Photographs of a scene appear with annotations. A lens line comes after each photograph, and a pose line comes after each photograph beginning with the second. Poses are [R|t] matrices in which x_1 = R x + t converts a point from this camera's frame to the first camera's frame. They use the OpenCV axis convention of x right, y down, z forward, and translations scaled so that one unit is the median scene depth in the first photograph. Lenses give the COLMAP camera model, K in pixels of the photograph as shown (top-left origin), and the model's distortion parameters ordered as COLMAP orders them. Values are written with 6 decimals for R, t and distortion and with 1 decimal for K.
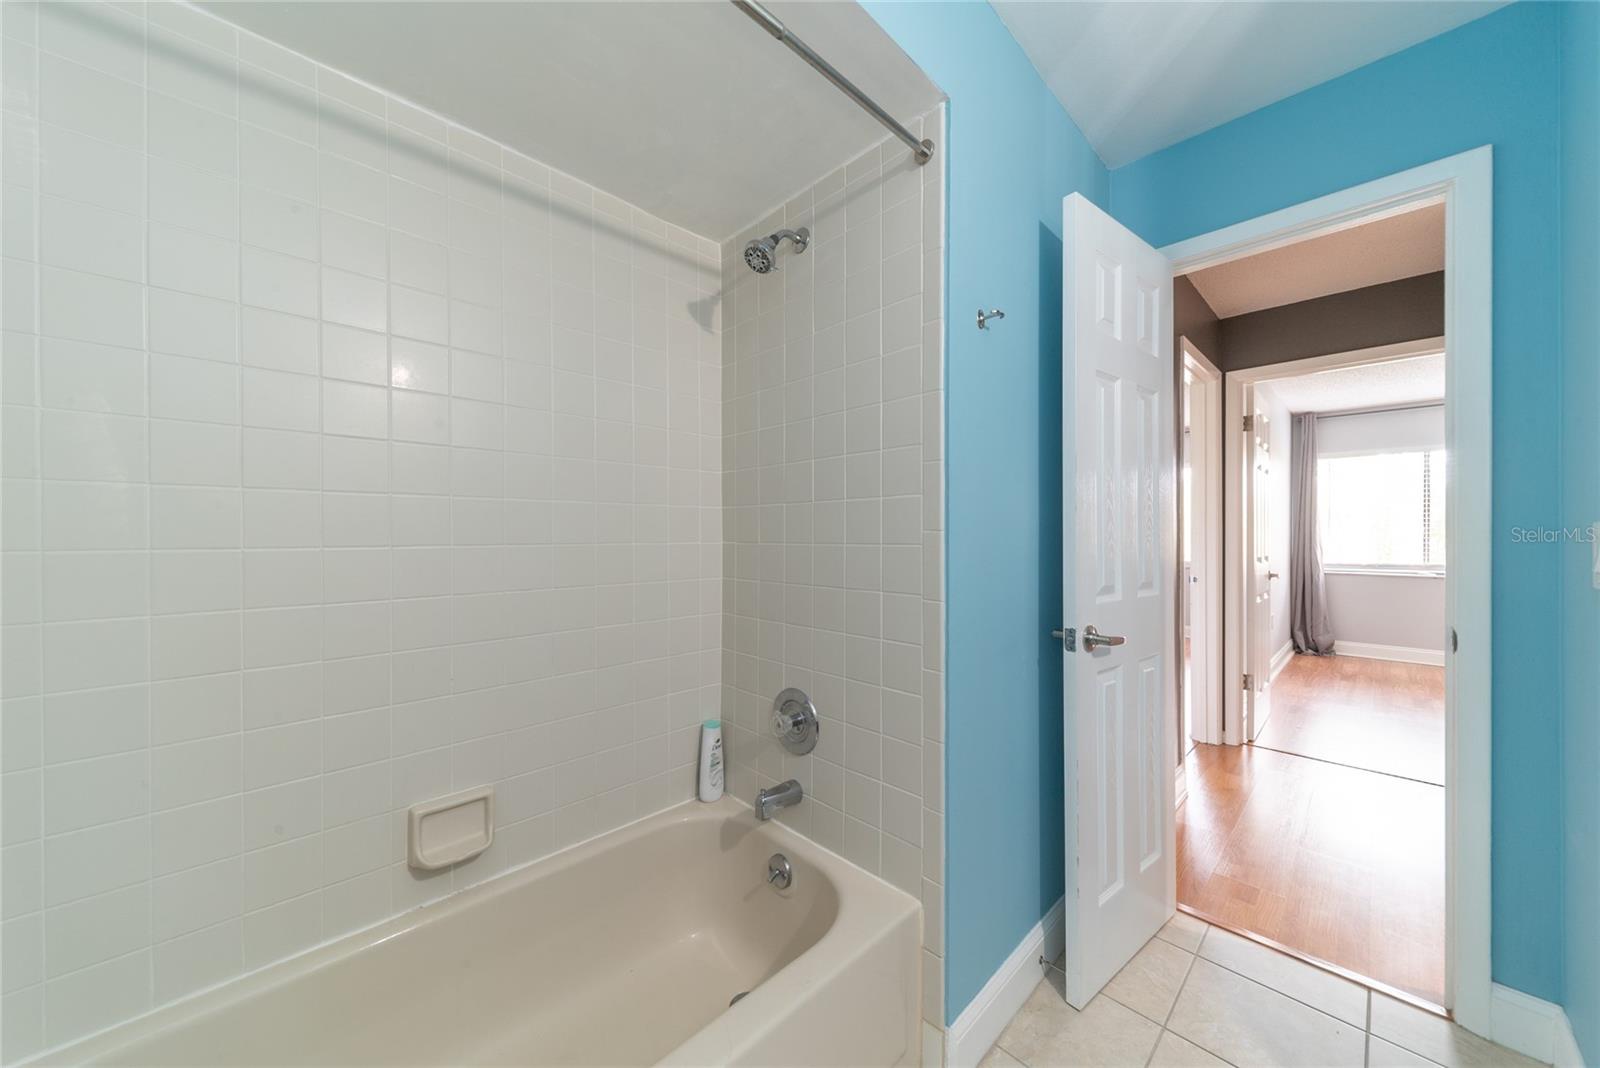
lens RADIAL K [[585.0, 0, 808.6], [0, 585.0, 538.7], [0, 0, 1]] dist [0.014279, -0.003097]
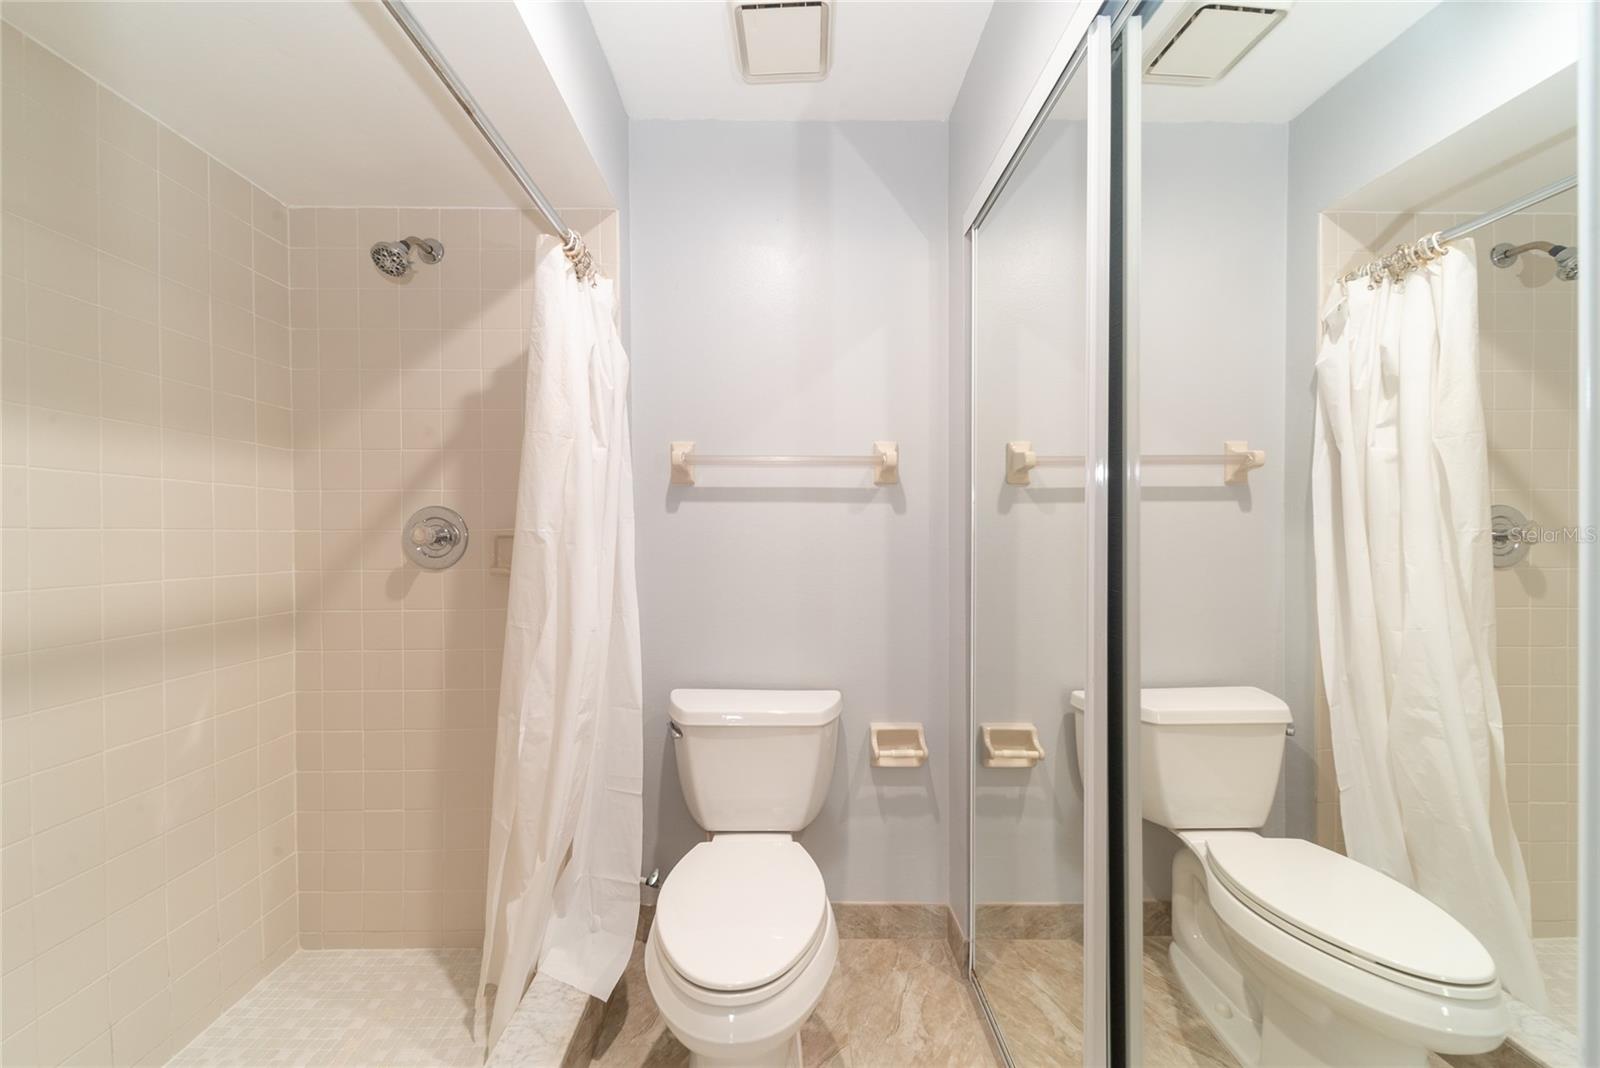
lens RADIAL K [[585.0, 0, 808.5], [0, 585.0, 540.9], [0, 0, 1]] dist [0.014279, -0.003097]
pose [[0.707151, -0.008852, 0.707007, -0.301474], [0.004217, 0.999957, 0.008302, 0.013273], [-0.707050, -0.002889, 0.707158, -0.259454]]
